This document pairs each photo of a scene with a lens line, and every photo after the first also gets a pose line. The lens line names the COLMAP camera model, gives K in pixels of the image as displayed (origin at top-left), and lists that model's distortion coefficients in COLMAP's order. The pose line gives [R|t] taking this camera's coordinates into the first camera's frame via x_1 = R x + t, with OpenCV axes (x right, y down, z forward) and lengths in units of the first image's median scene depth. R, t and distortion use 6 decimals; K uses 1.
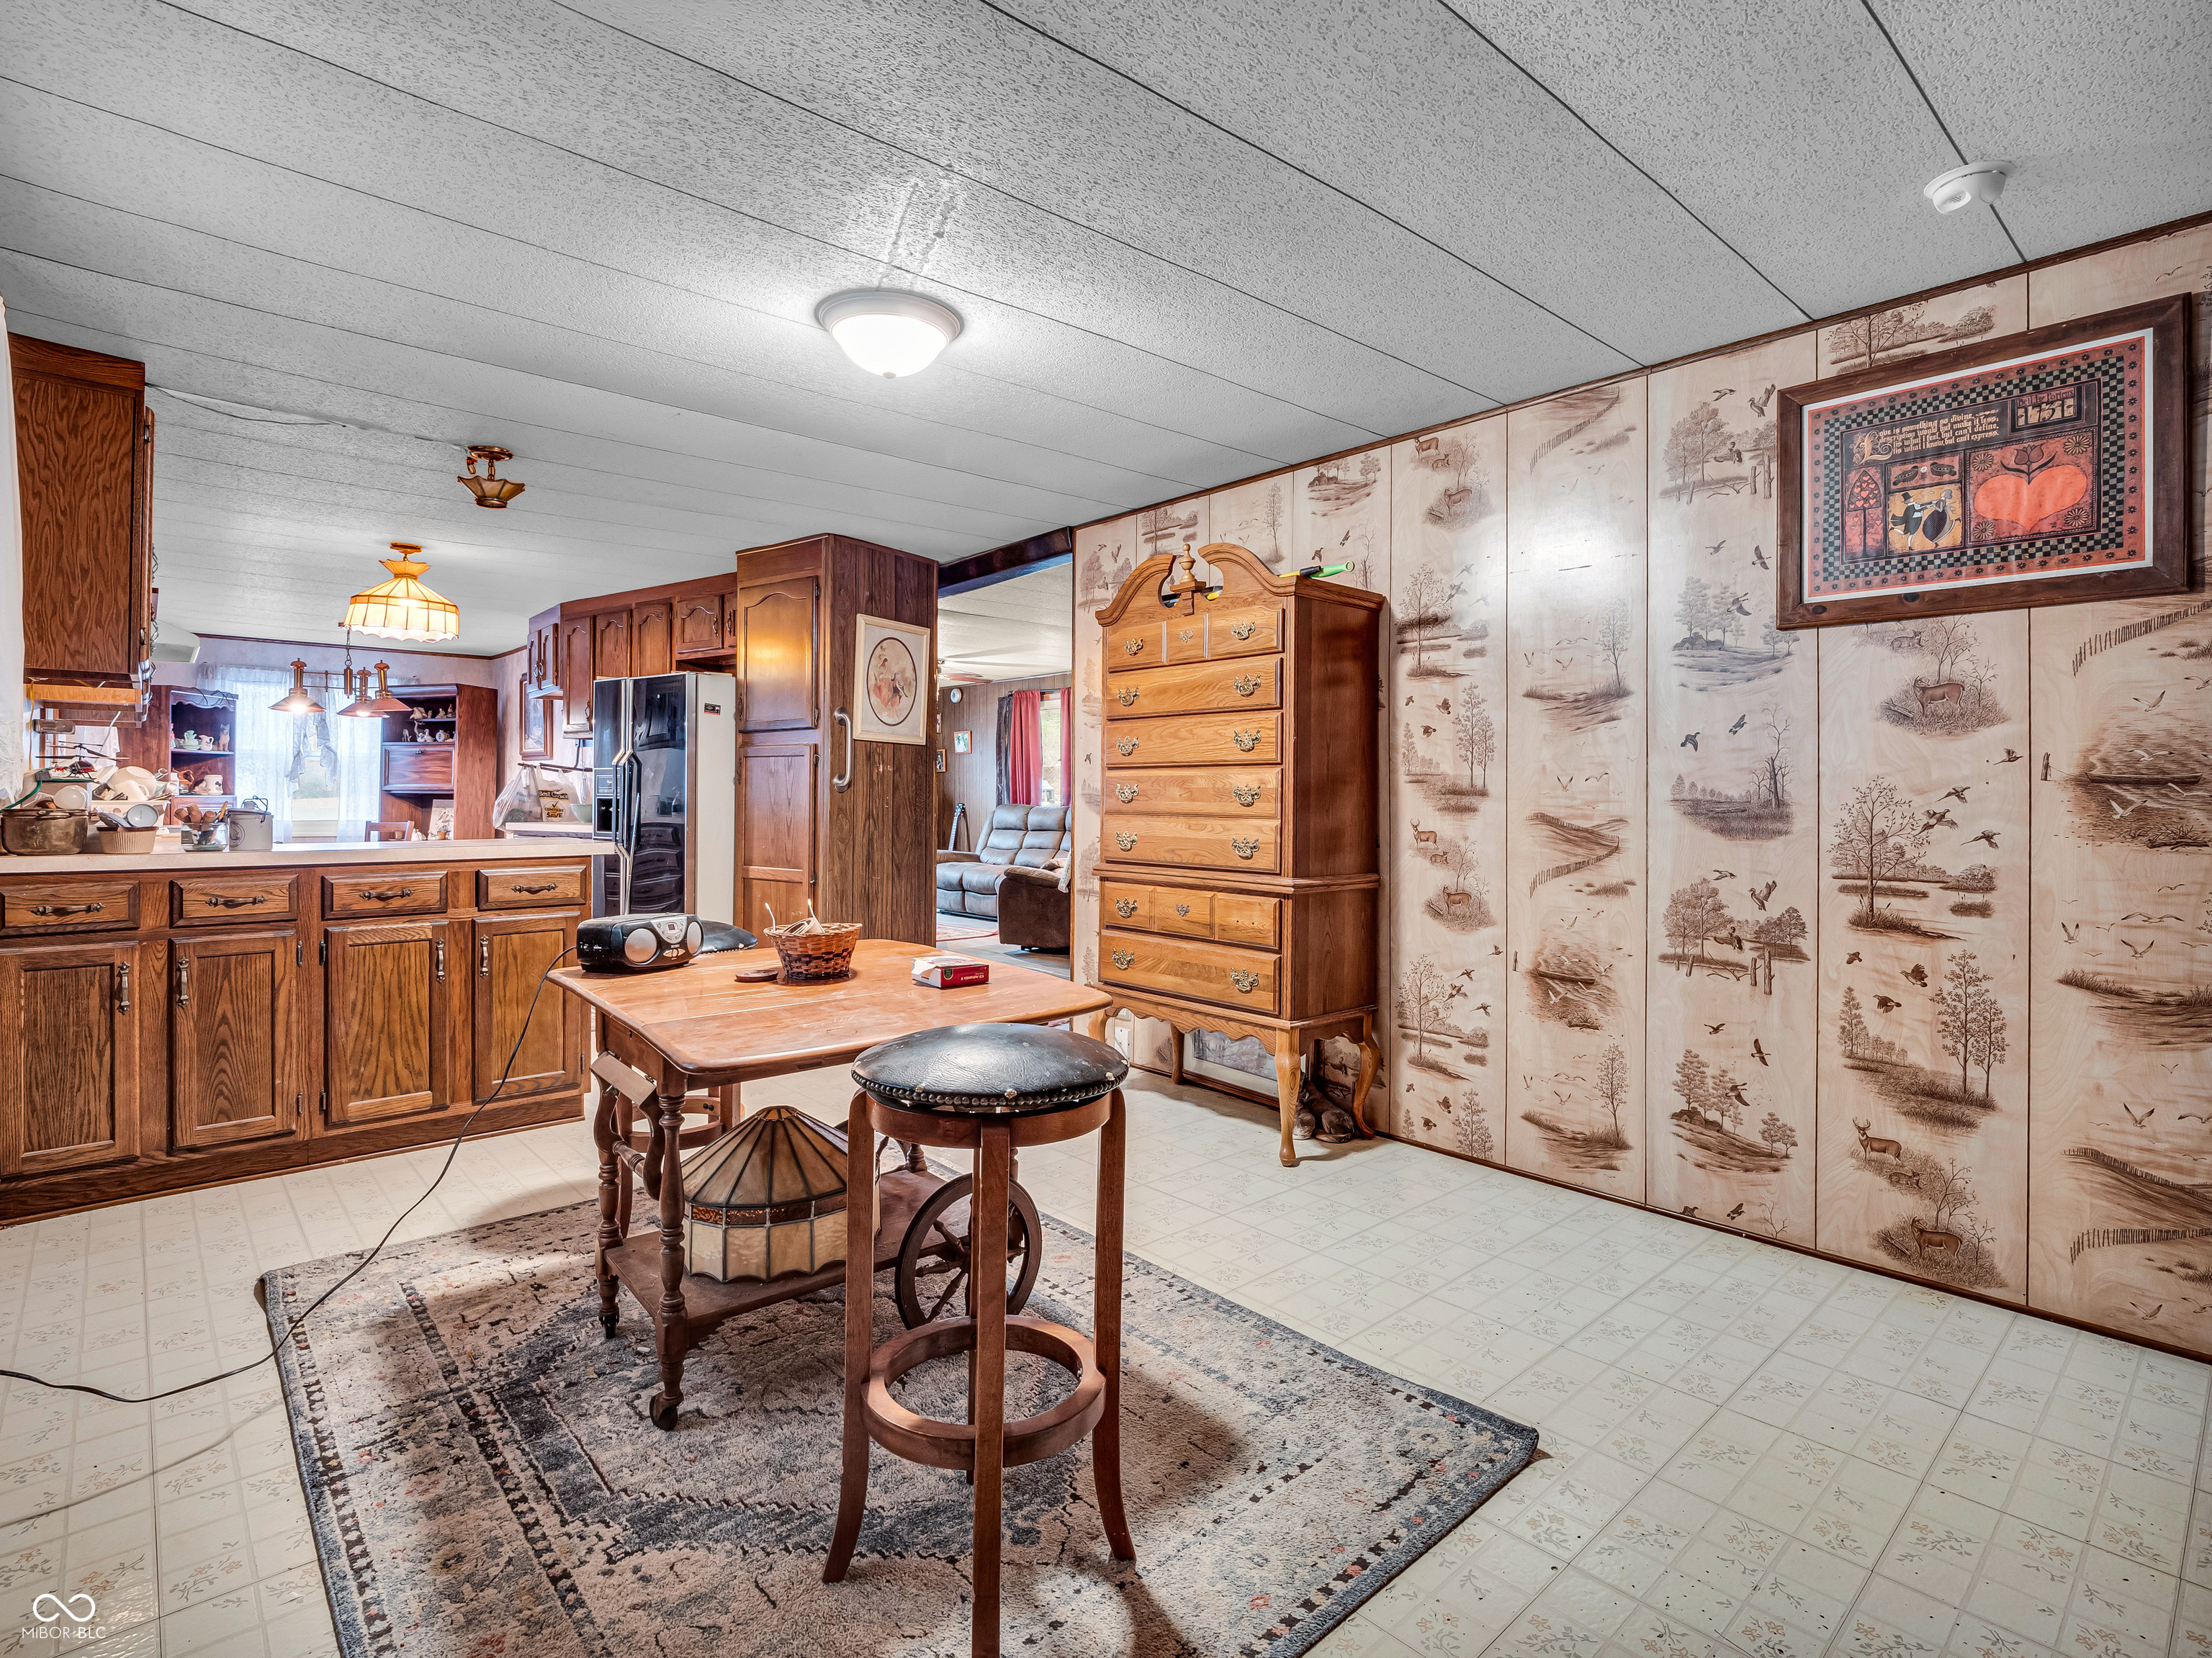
lens RADIAL K [[1096.0, 0, 1111.7], [0, 1096.0, 793.2], [0, 0, 1]] dist [-0.012116, -0.000843]
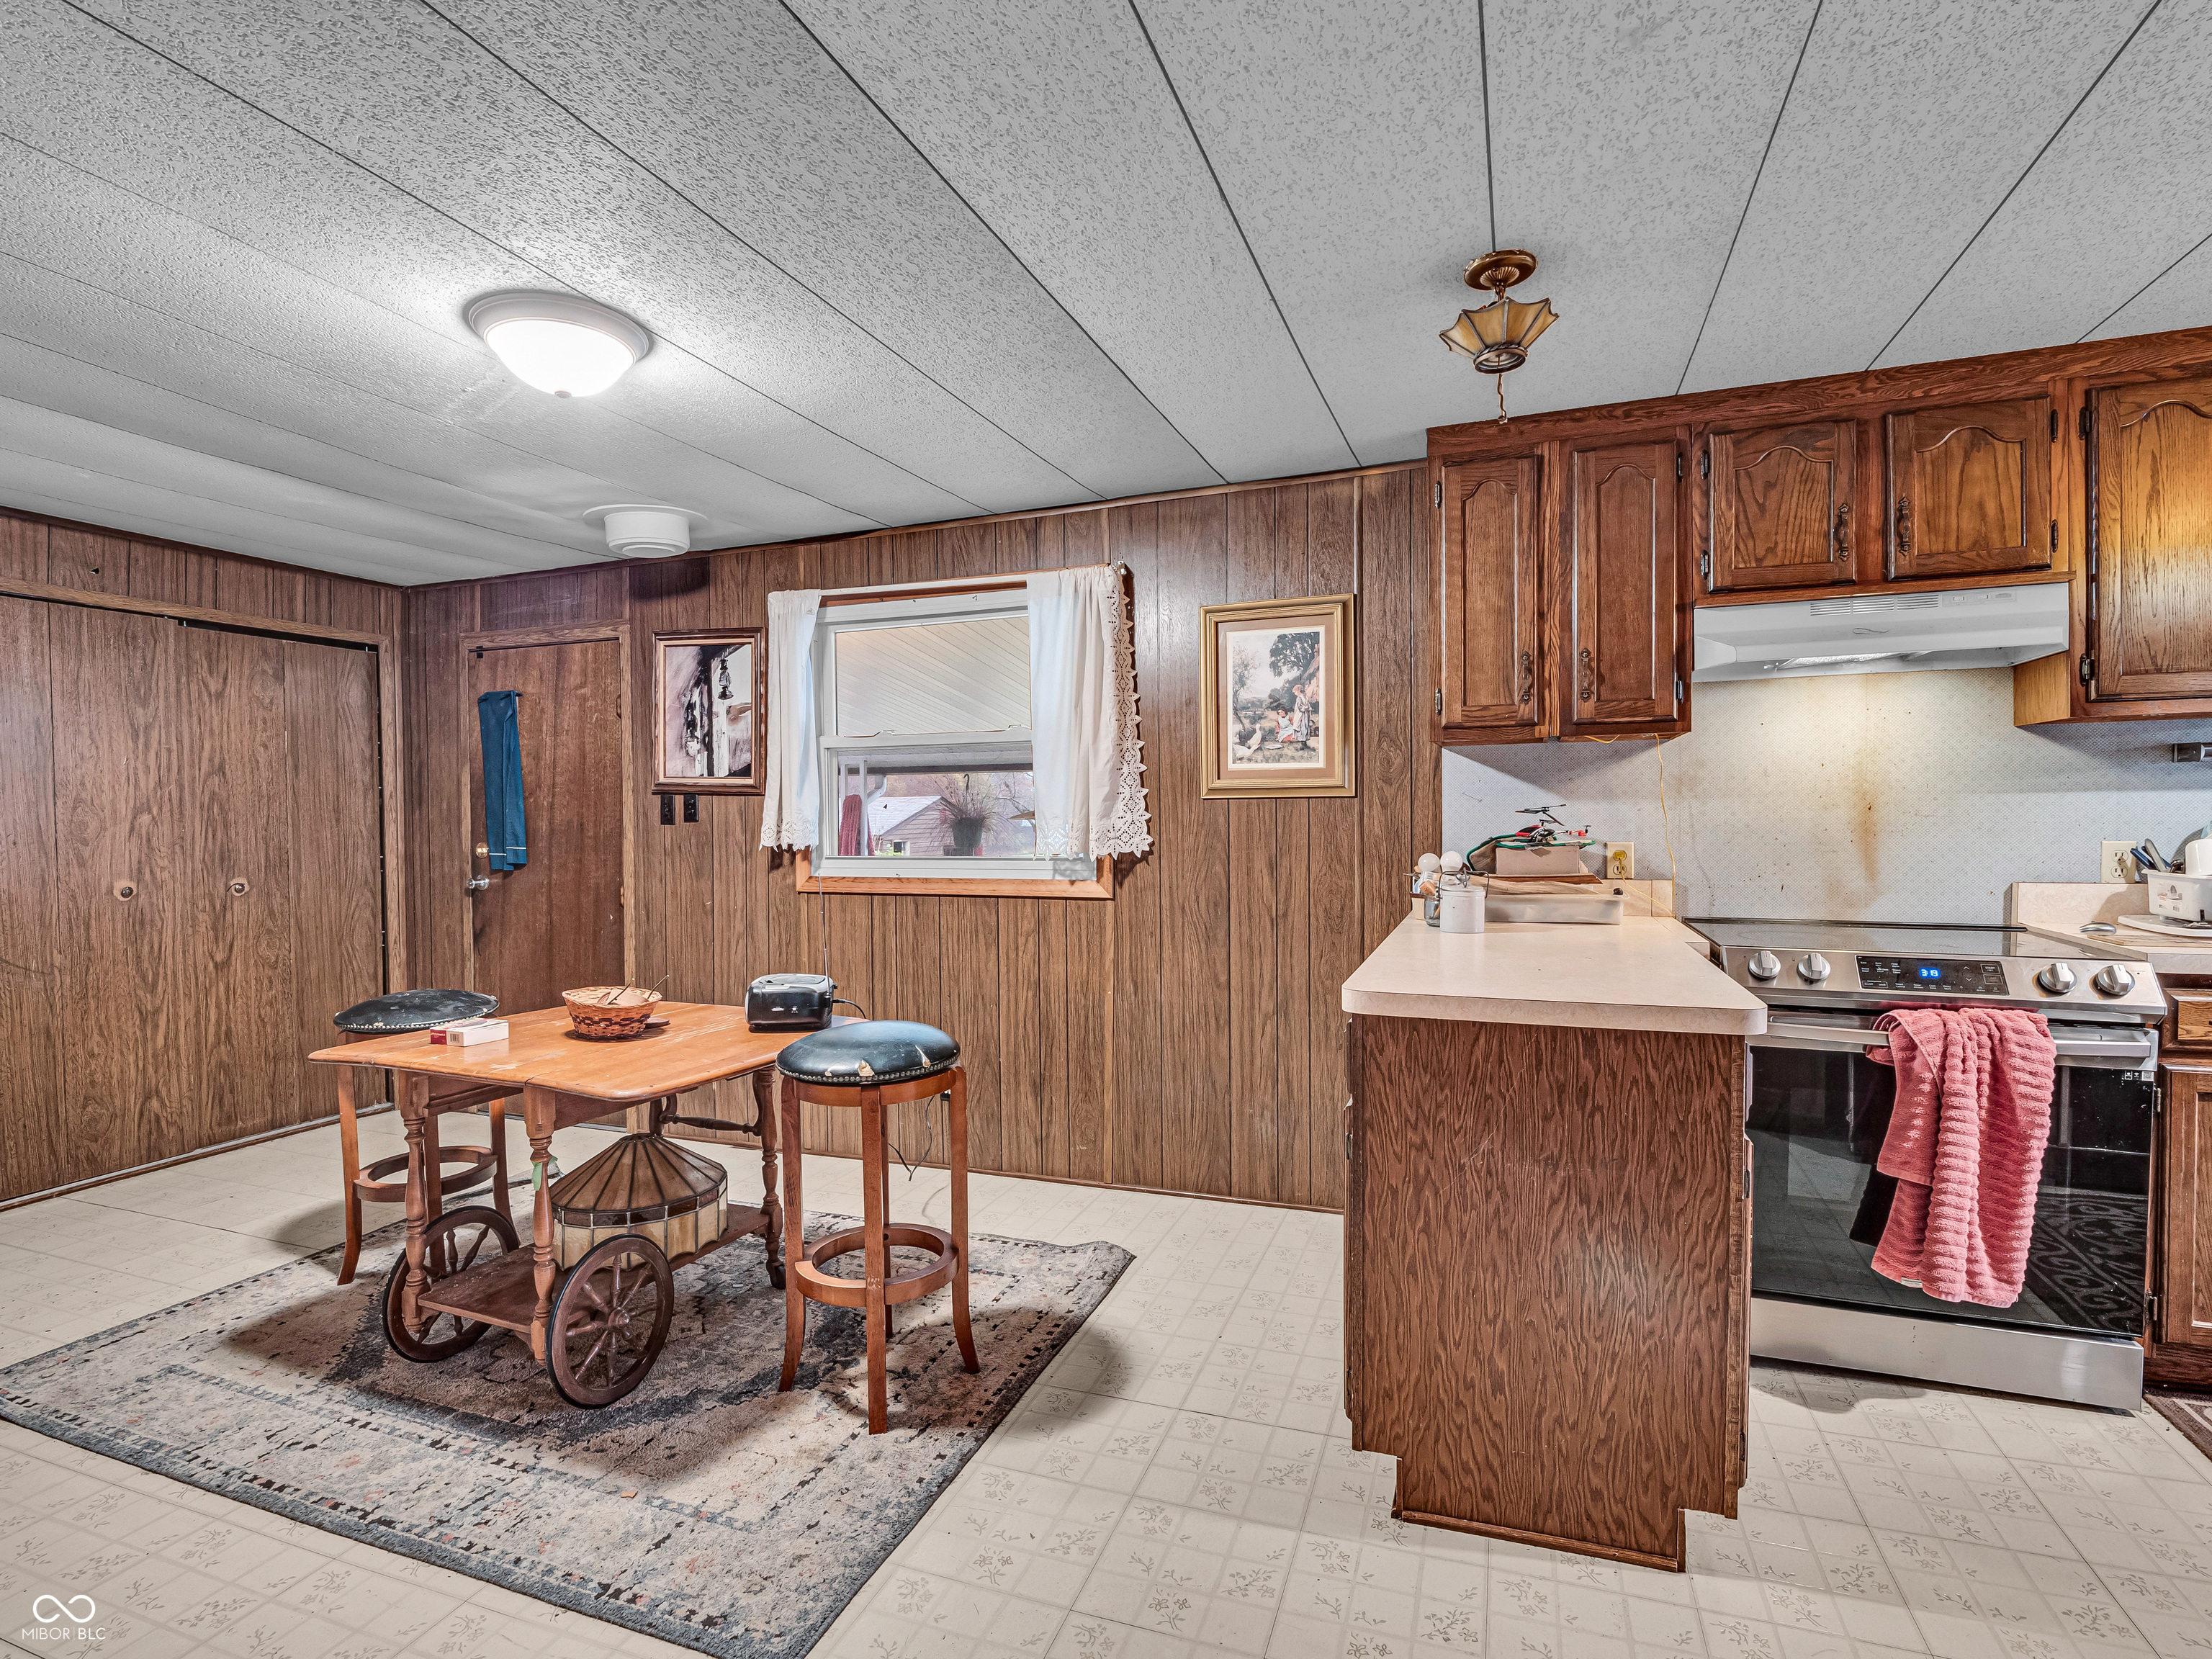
lens RADIAL K [[1091.9, 0, 1107.9], [0, 1091.9, 836.9], [0, 0, 1]] dist [-0.014546, -0.000075]
pose [[-0.886084, 0.017650, -0.463189, -0.065811], [0.010655, 0.999786, 0.017715, -0.017323], [0.463403, 0.010762, -0.886082, 0.707576]]
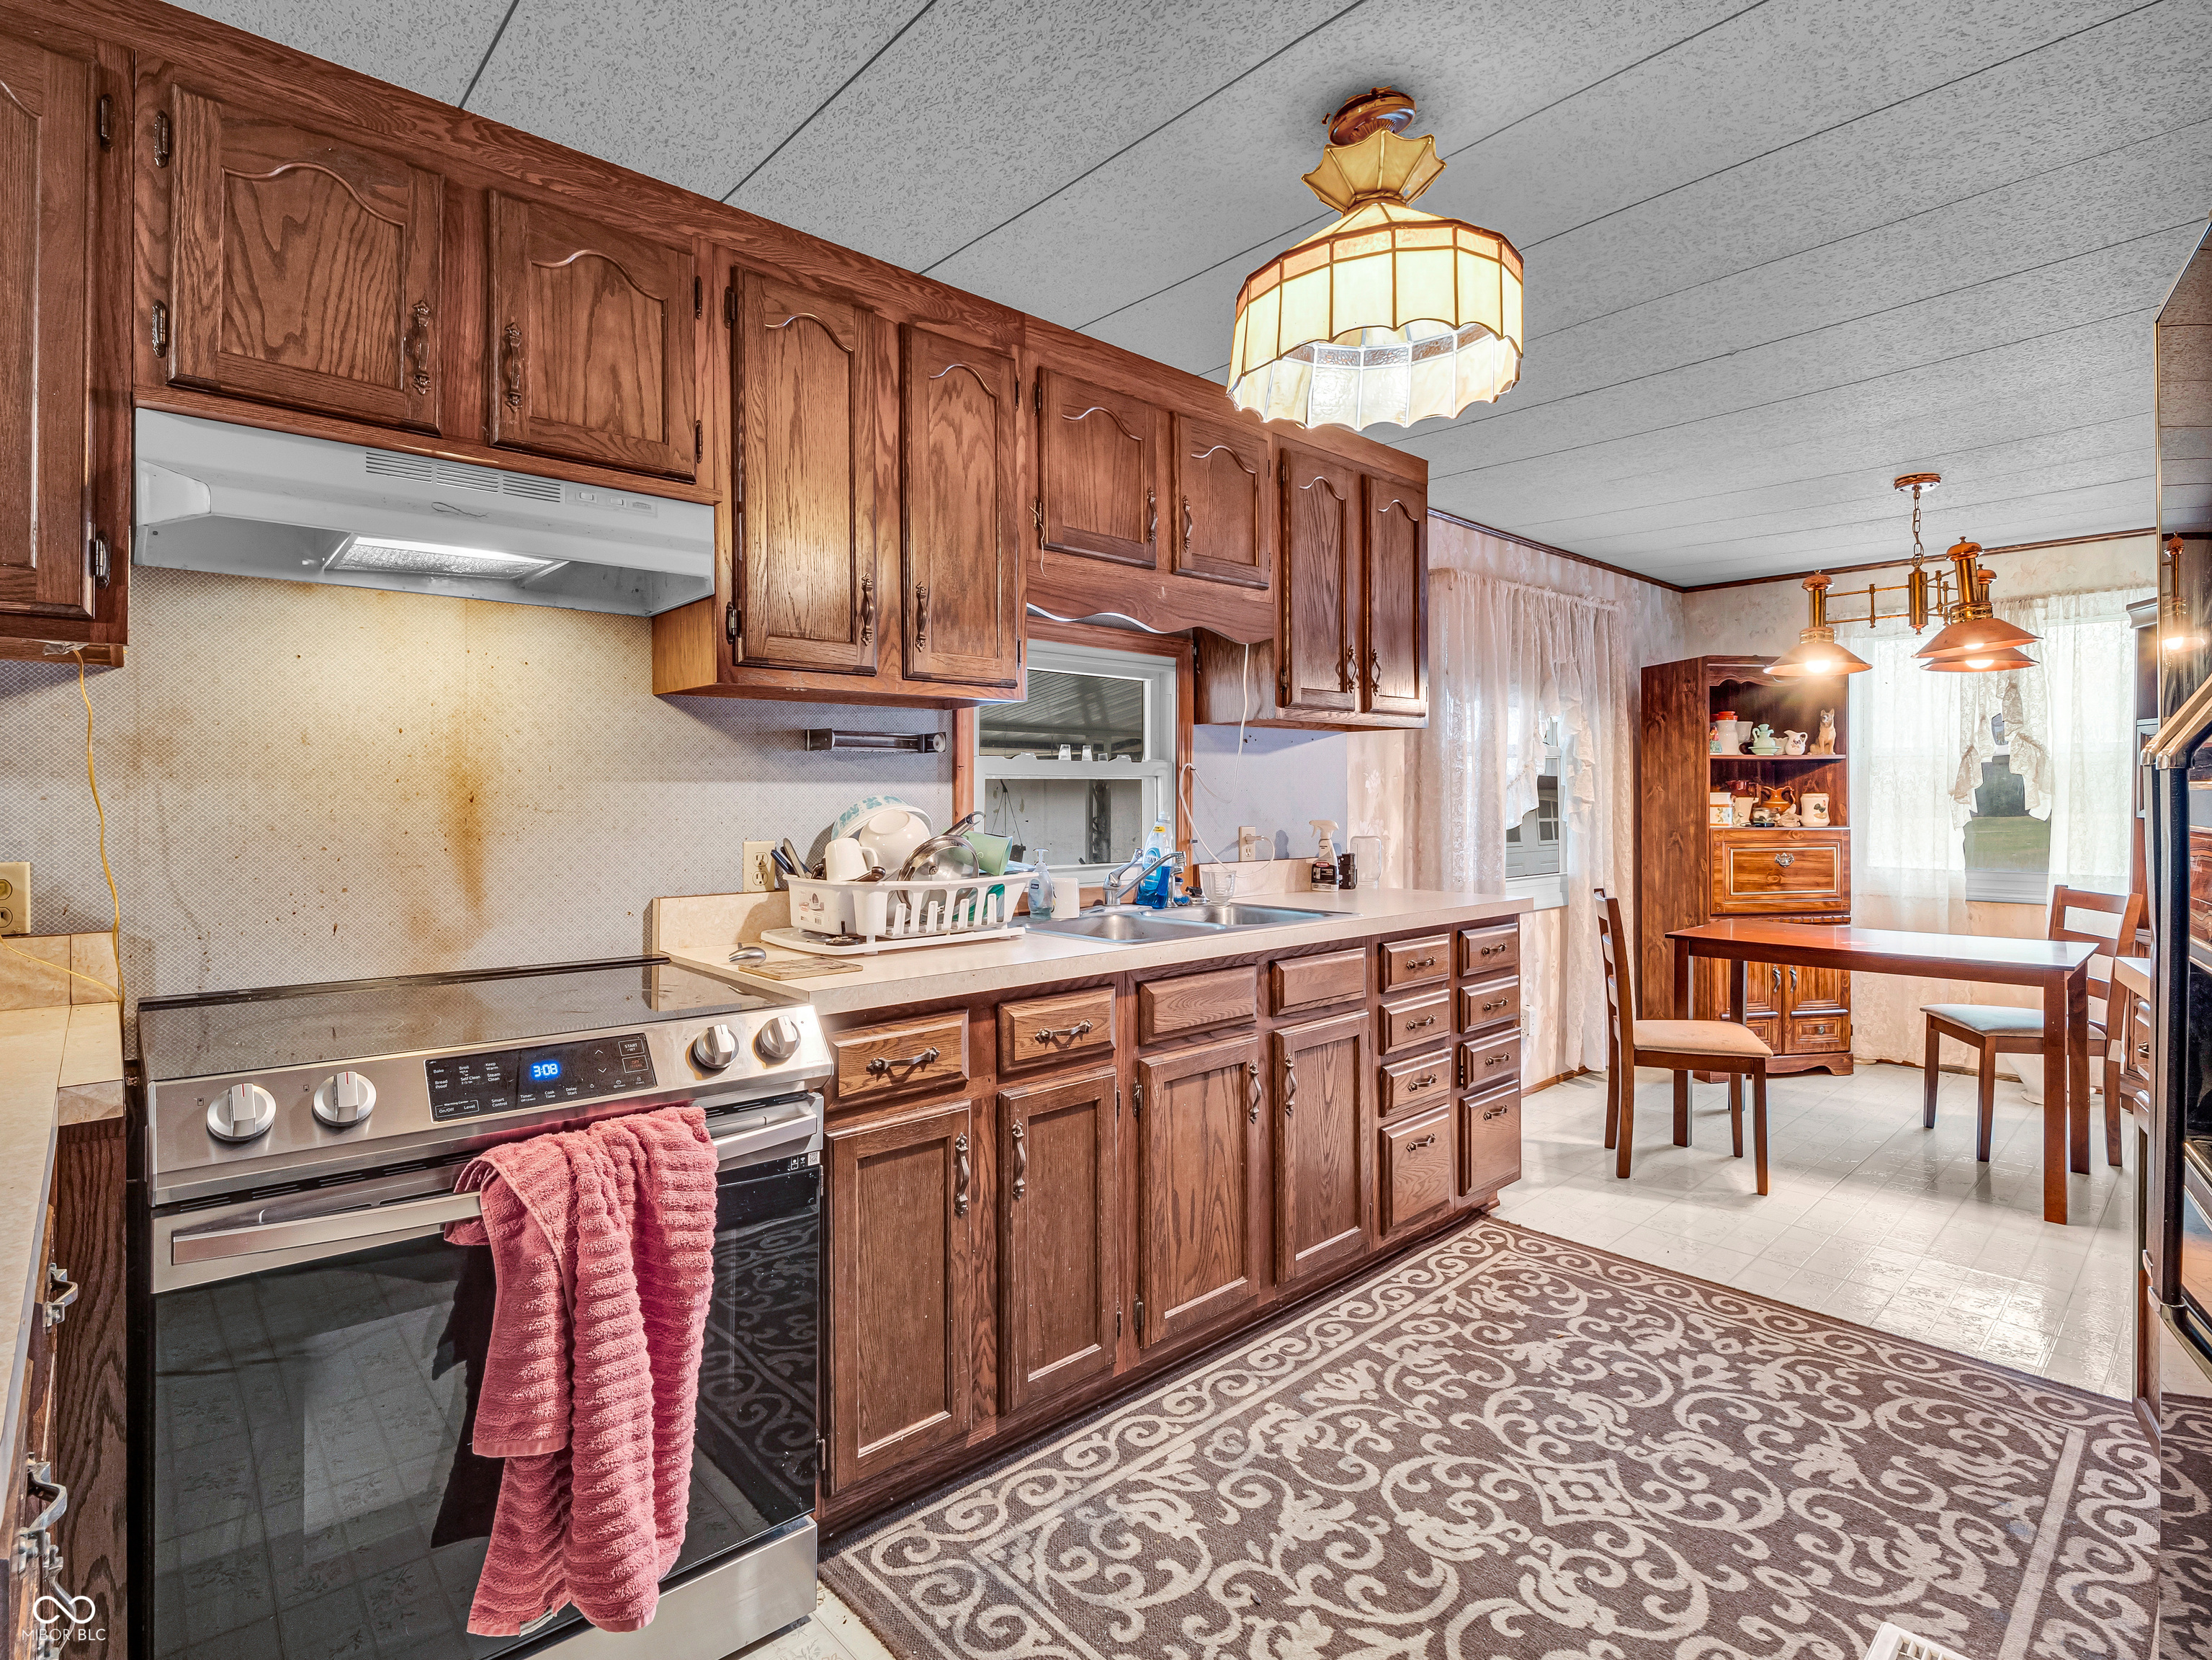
lens RADIAL K [[1103.3, 0, 1107.9], [0, 1103.3, 797.2], [0, 0, 1]] dist [-0.014214, -0.000181]
pose [[0.012401, -0.004757, -0.999912, -0.225466], [0.007309, 0.999962, -0.004666, -0.015915], [0.999896, -0.007250, 0.012435, 0.637782]]
